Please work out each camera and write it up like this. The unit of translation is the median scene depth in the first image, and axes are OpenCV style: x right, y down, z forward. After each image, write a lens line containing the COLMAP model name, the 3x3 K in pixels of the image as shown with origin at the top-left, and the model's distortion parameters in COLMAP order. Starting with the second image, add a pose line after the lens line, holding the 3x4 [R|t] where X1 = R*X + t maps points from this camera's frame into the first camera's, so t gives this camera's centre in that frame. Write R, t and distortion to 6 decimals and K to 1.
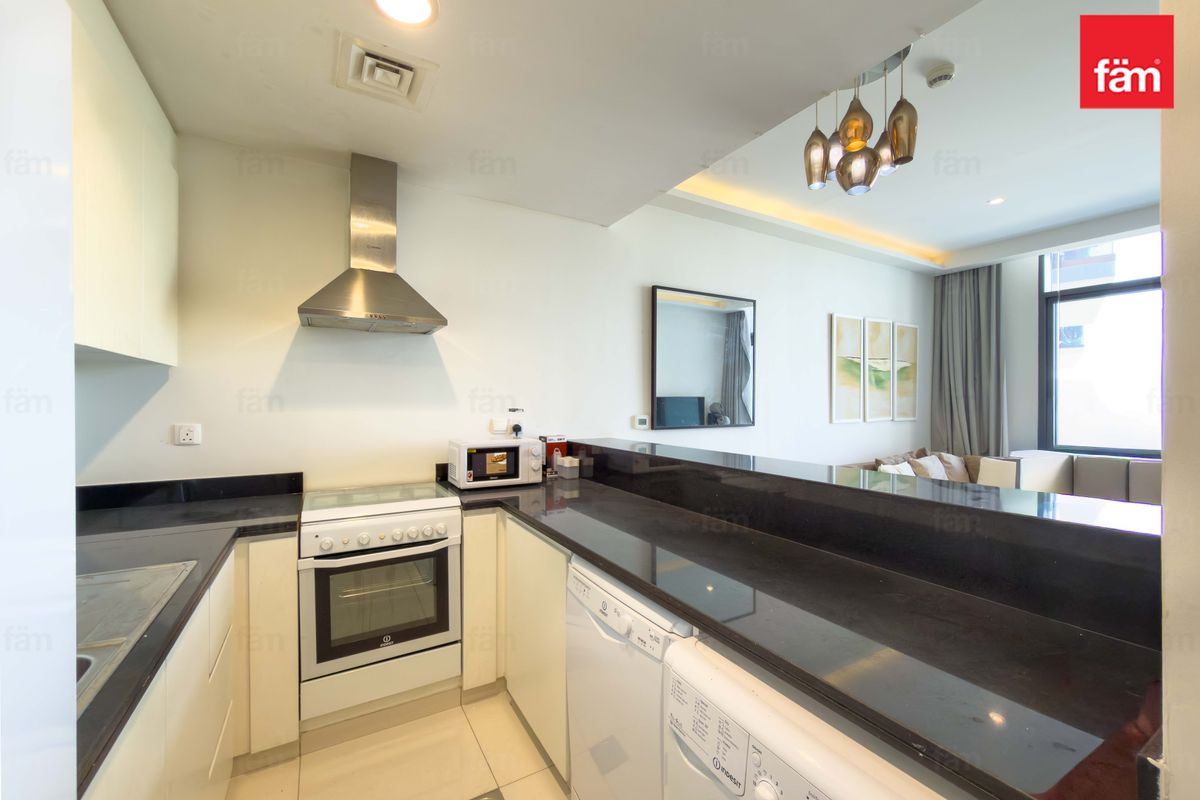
lens RADIAL K [[485.9, 0, 594.4], [0, 485.9, 401.4], [0, 0, 1]] dist [0.007627, -0.000462]
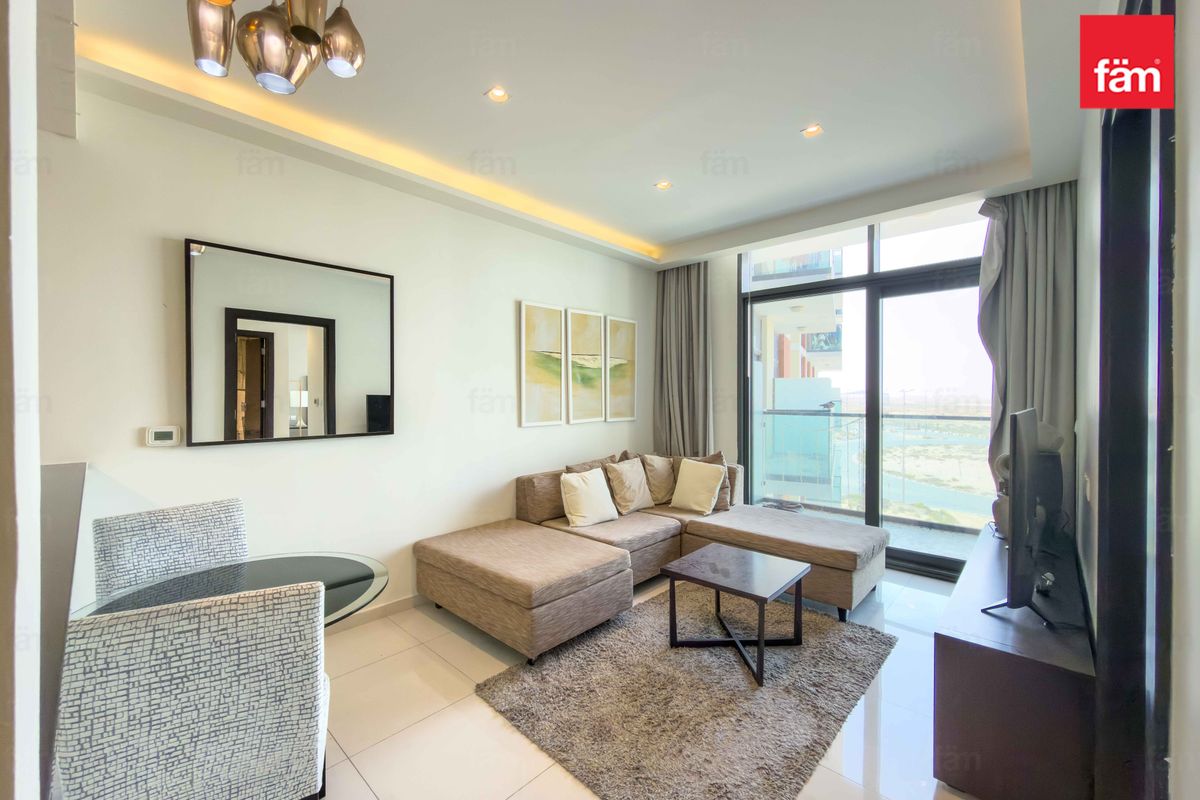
lens RADIAL K [[485.9, 0, 596.8], [0, 485.9, 401.2], [0, 0, 1]] dist [0.007627, -0.000462]
pose [[0.959538, -0.005411, 0.281526, 0.348604], [0.003016, 0.999955, 0.008940, -0.007984], [-0.281562, -0.007729, 0.959512, 0.117577]]
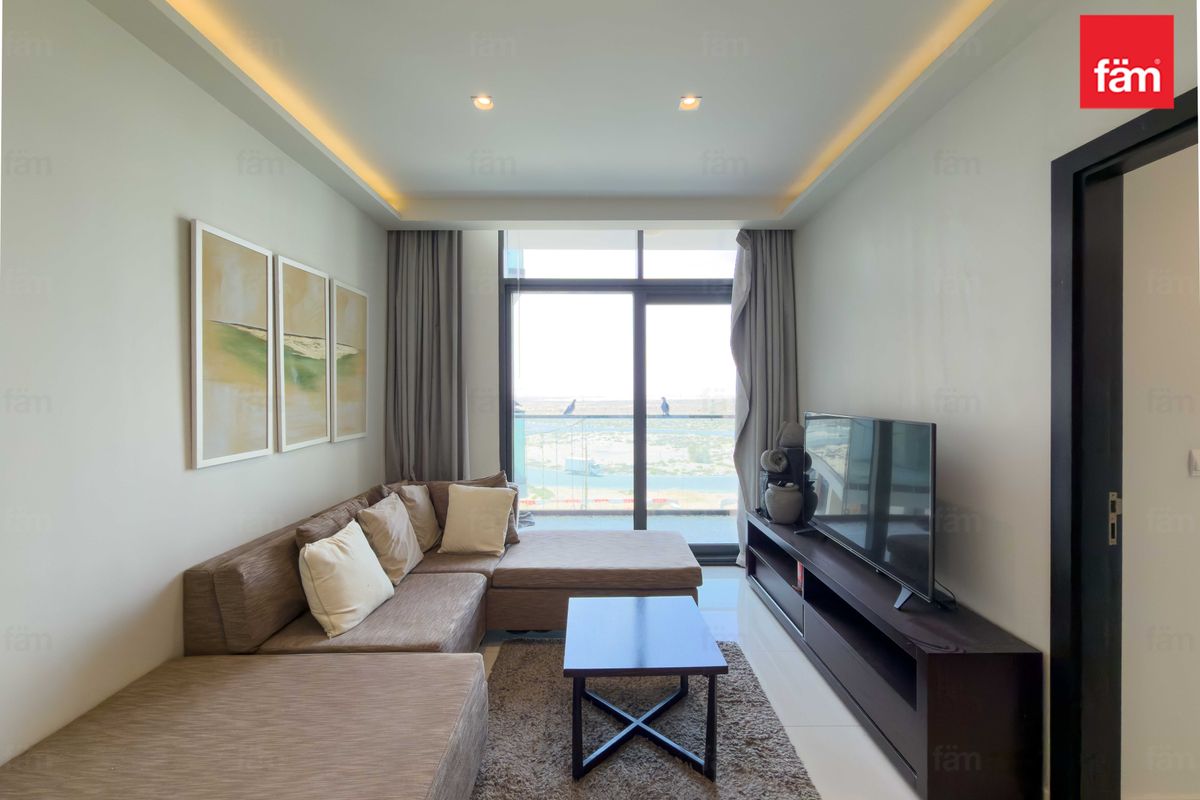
lens RADIAL K [[485.9, 0, 602.2], [0, 485.9, 395.9], [0, 0, 1]] dist [0.007627, -0.000462]
pose [[0.499733, -0.009540, 0.866127, 0.270053], [0.005591, 0.999954, 0.007789, -0.021645], [-0.866162, 0.000951, 0.499763, 0.425681]]
